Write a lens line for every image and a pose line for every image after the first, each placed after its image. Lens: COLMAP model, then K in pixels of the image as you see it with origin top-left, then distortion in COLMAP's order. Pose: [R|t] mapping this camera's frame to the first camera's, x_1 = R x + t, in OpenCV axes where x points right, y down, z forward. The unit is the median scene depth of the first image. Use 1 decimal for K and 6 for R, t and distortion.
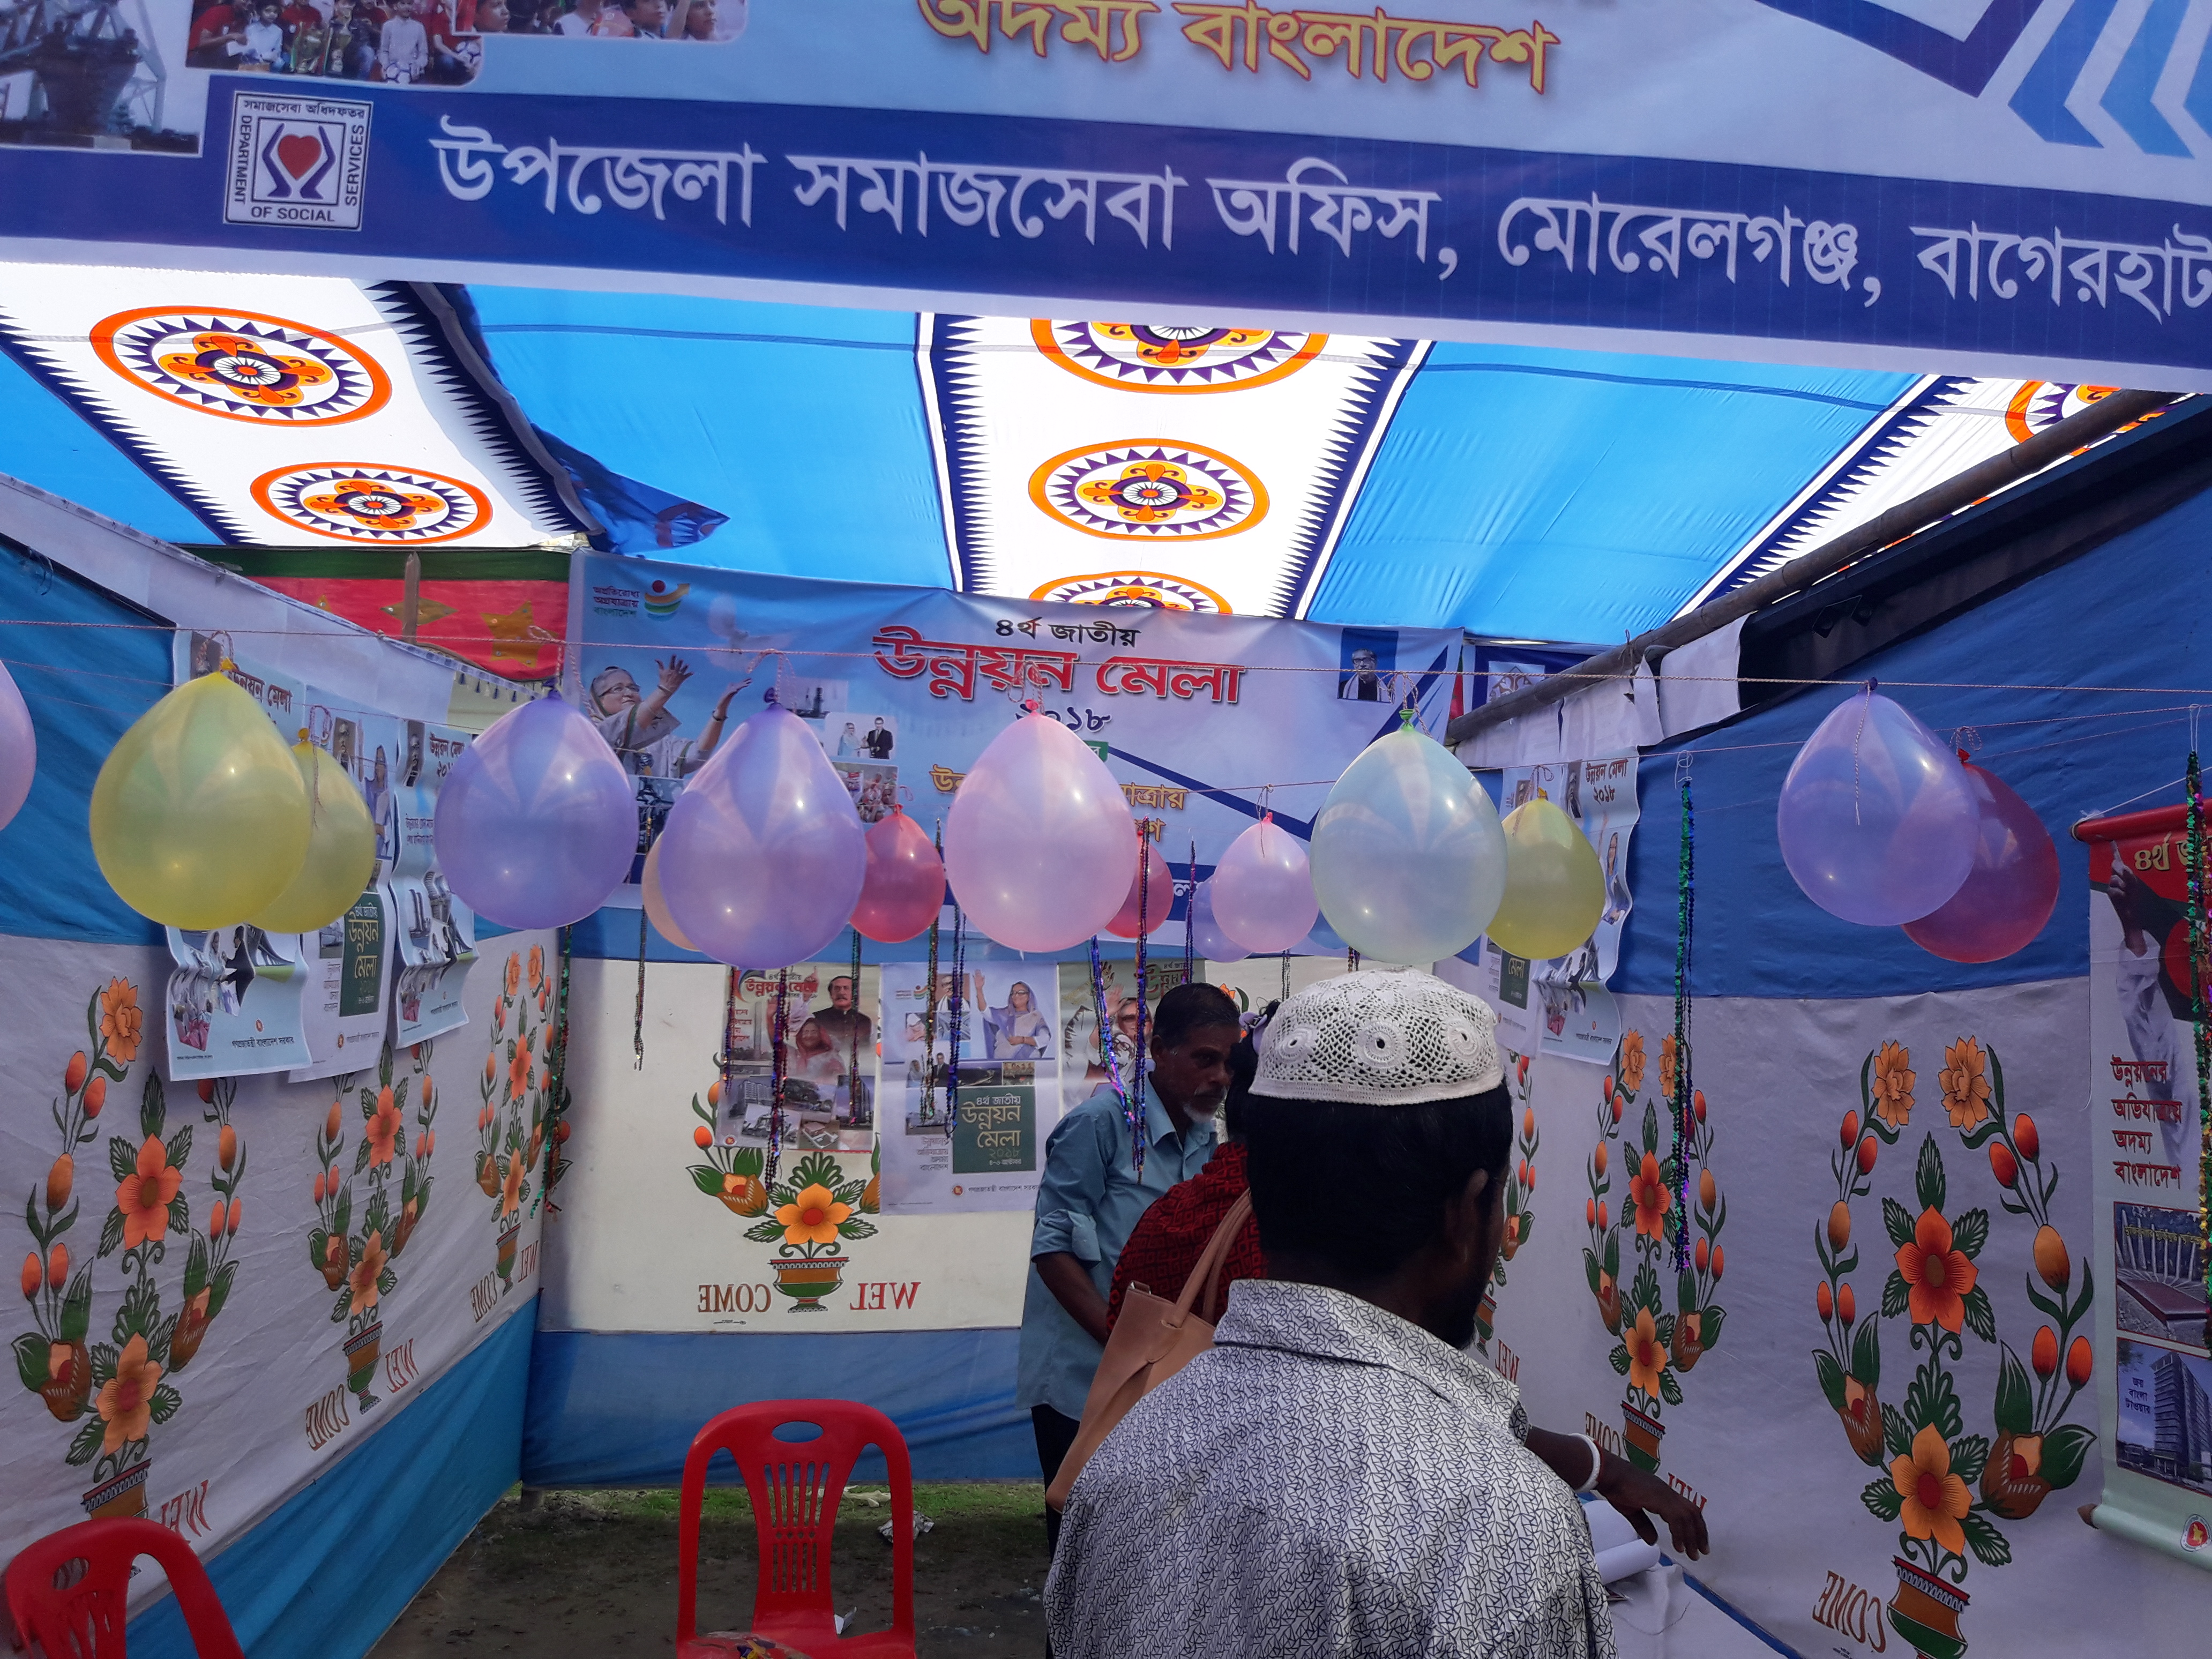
lens RADIAL K [[1808.9, 0, 1108.3], [0, 1808.9, 803.0], [0, 0, 1]] dist [0.036637, -0.076357]
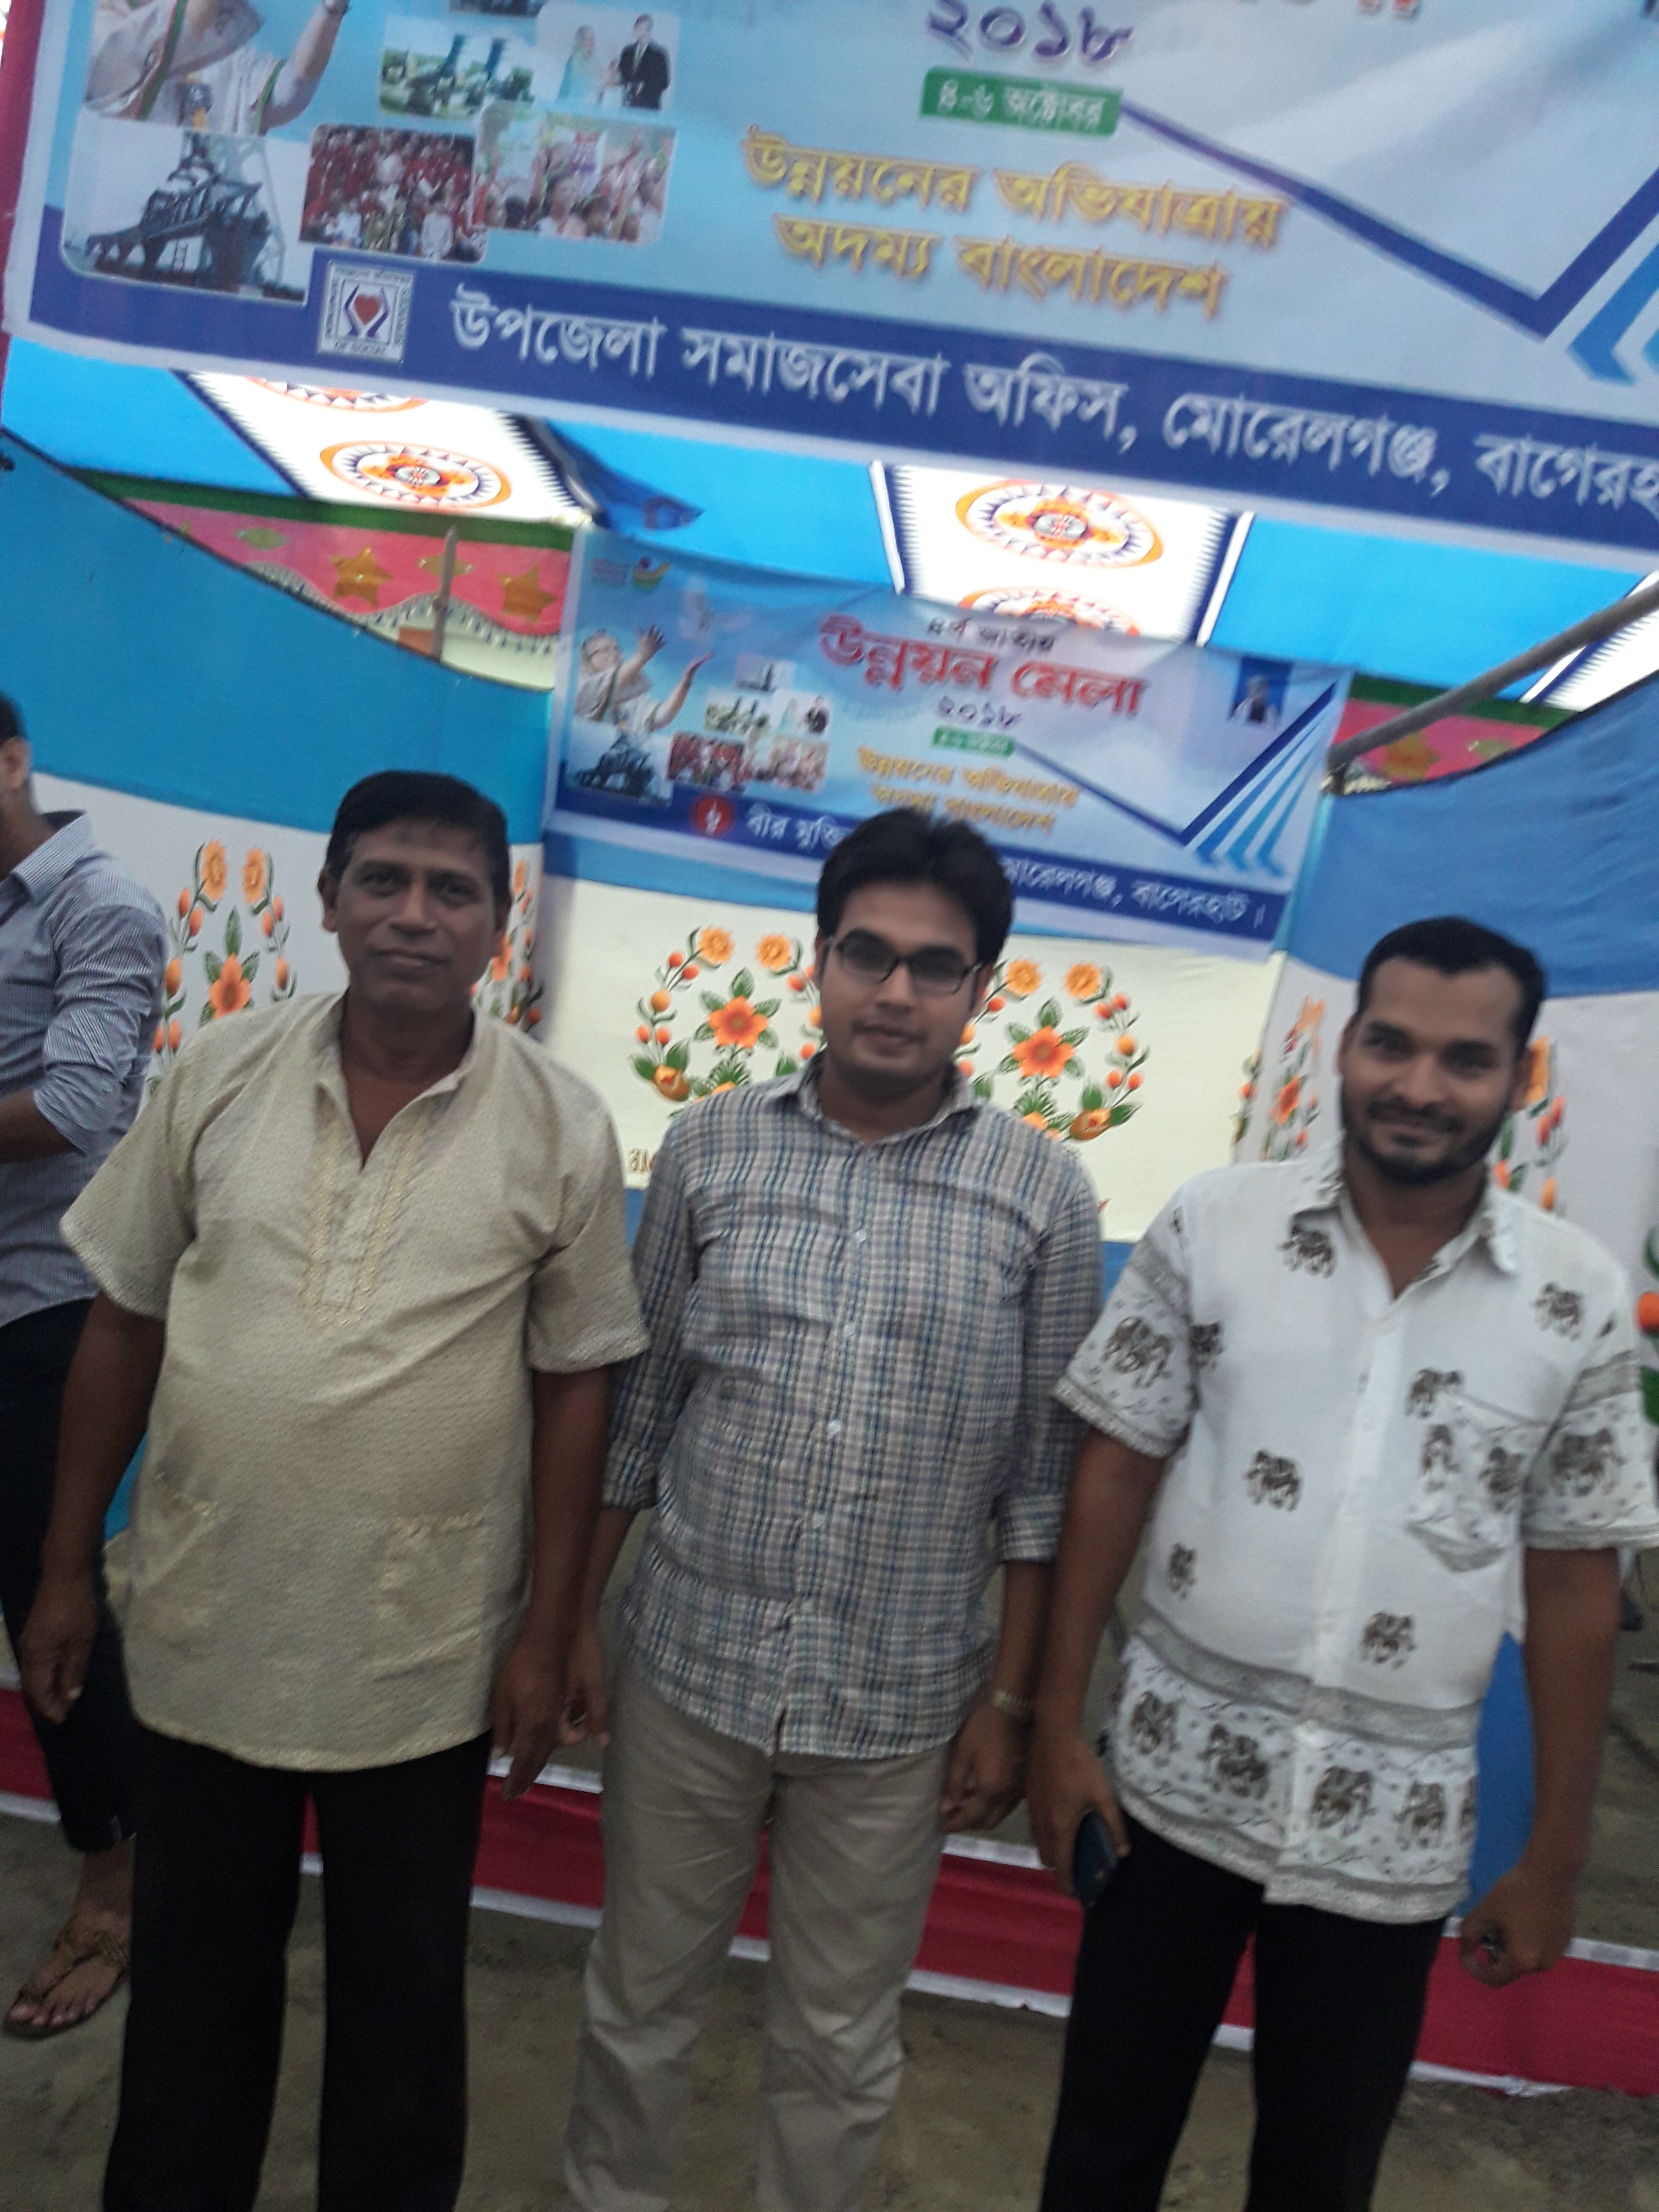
lens RADIAL K [[1793.0, 0, 829.5], [0, 1793.0, 1106.0], [0, 0, 1]] dist [0.028031, -0.085748]
pose [[0.981764, 0.131212, -0.137562, 0.219557], [-0.103889, 0.976312, 0.189797, -0.030905], [0.159206, -0.172044, 0.972139, -0.493045]]
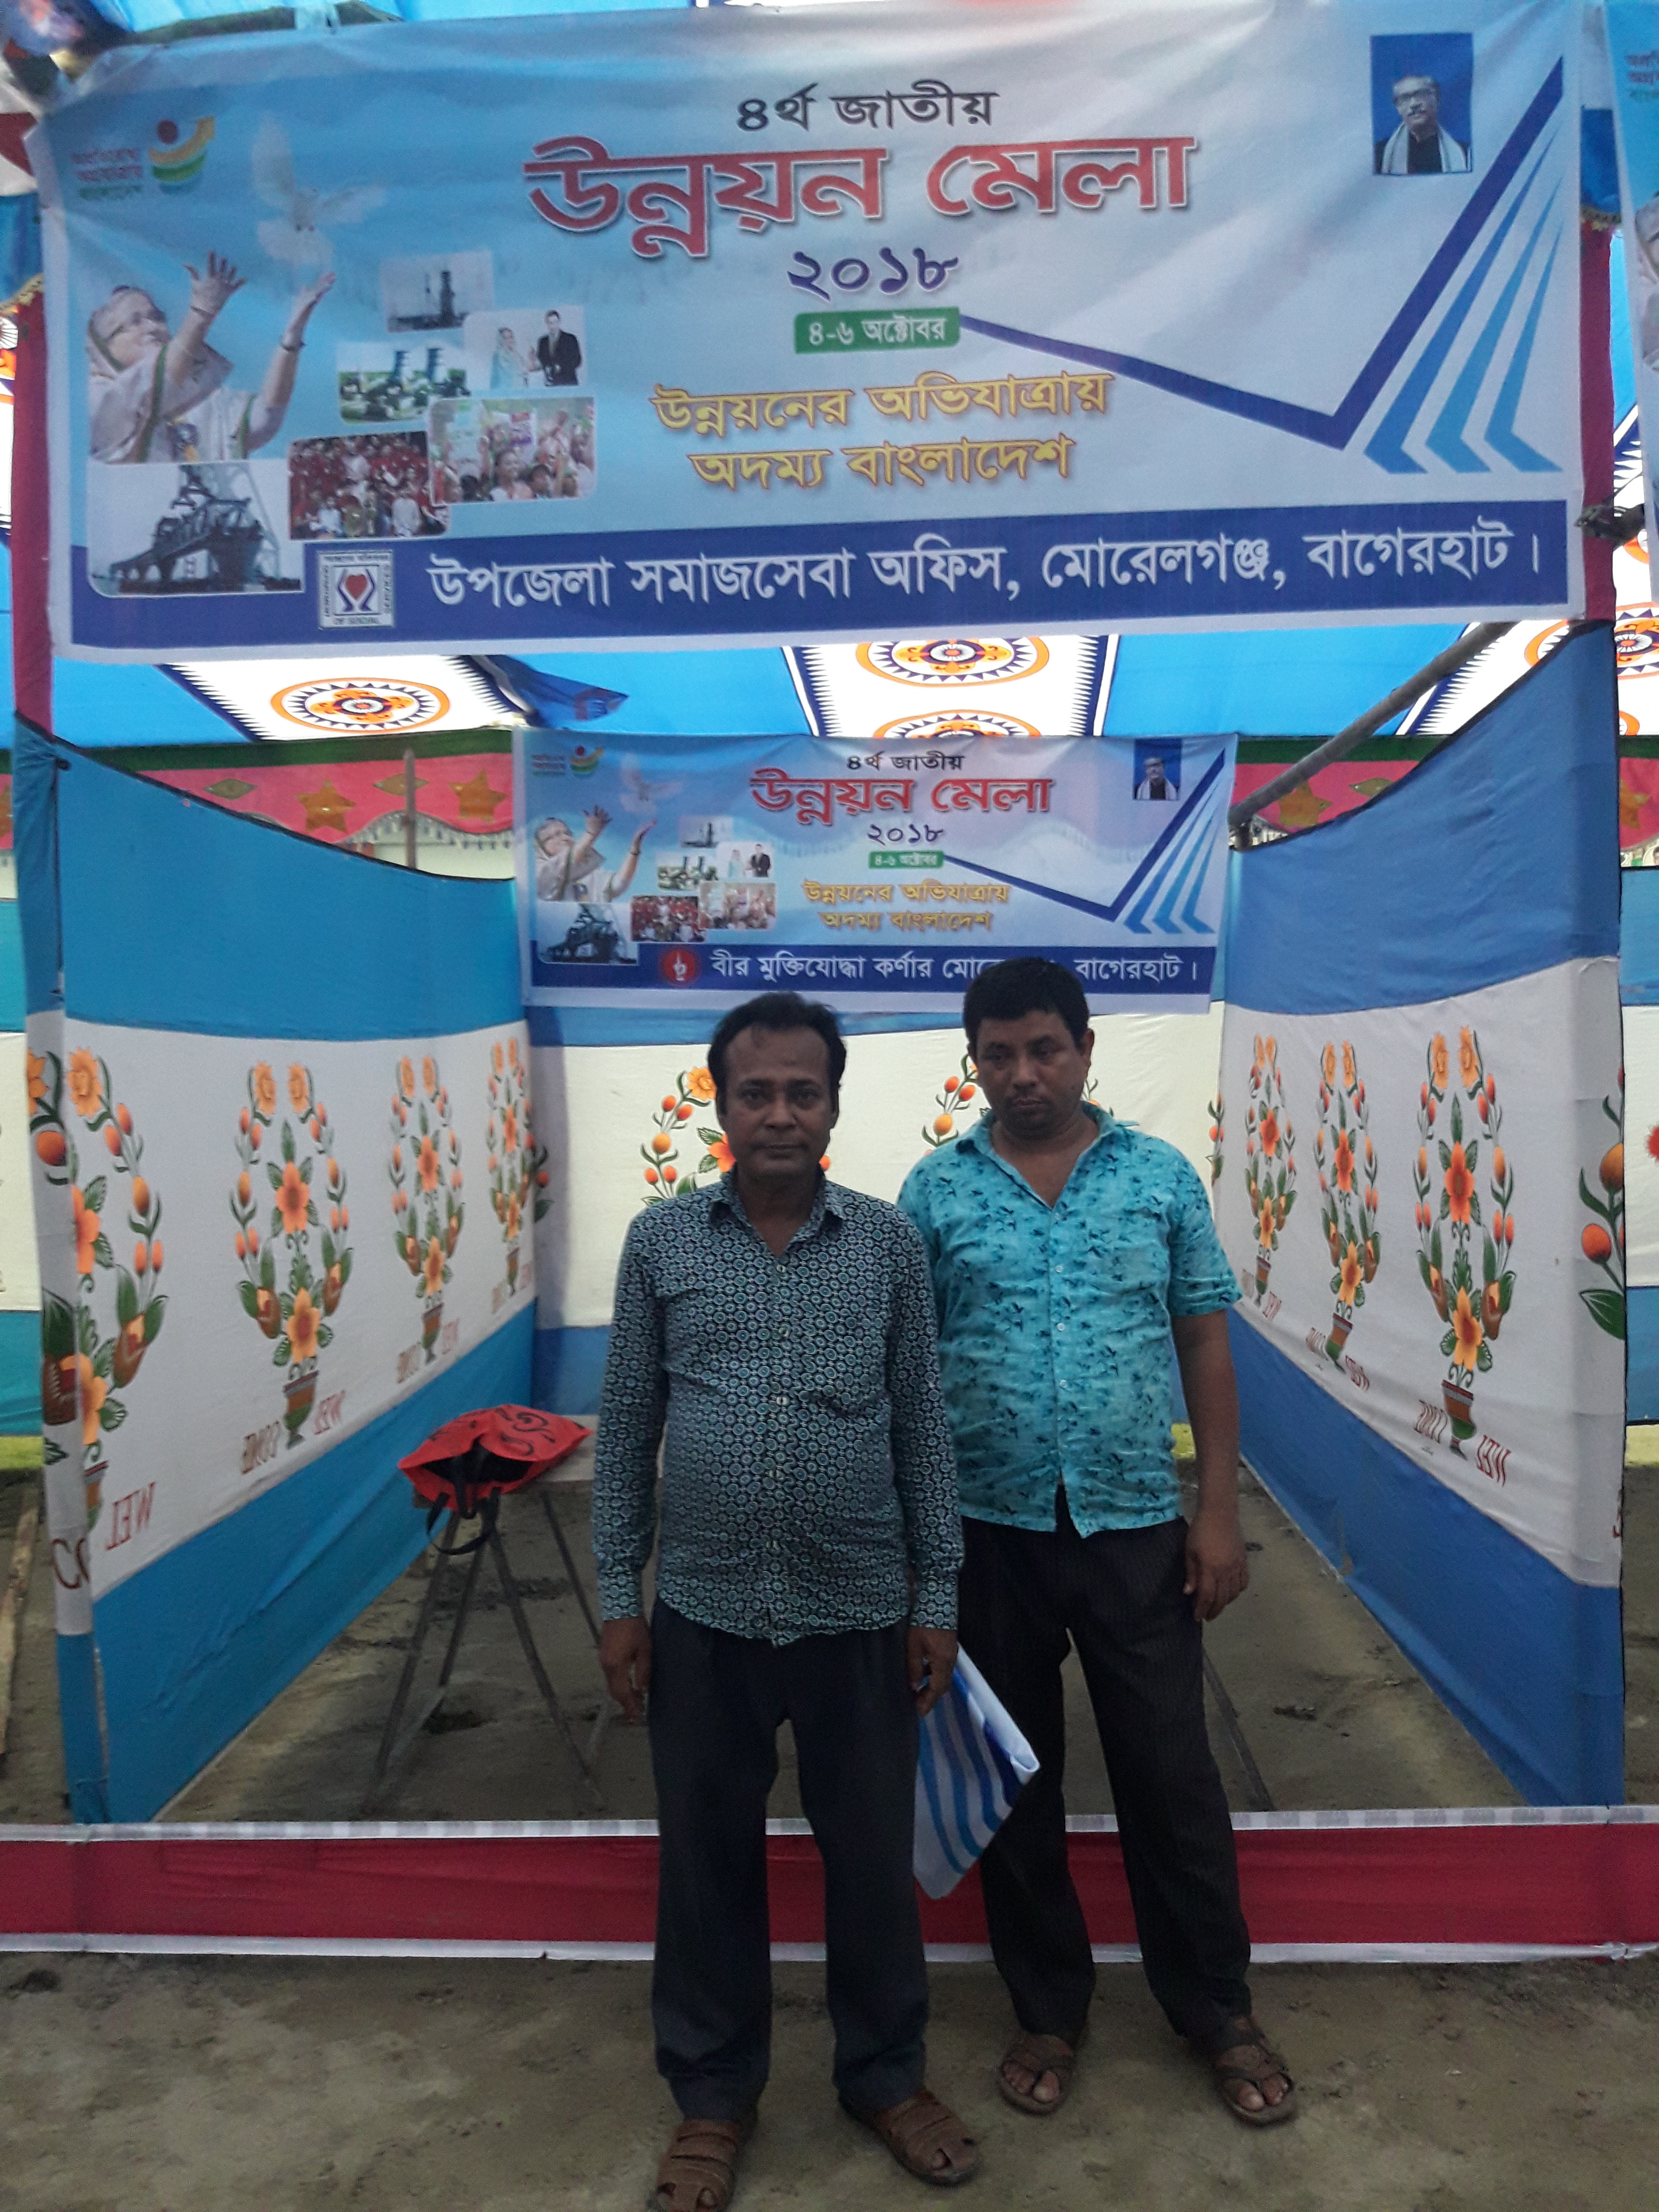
lens RADIAL K [[1767.0, 0, 828.3], [0, 1767.0, 1139.4], [0, 0, 1]] dist [0.168334, -0.422680]
pose [[0.990980, -0.047945, -0.125143, 0.199525], [0.065191, 0.988344, 0.137575, -0.032508], [0.117088, -0.144492, 0.982554, -0.728912]]
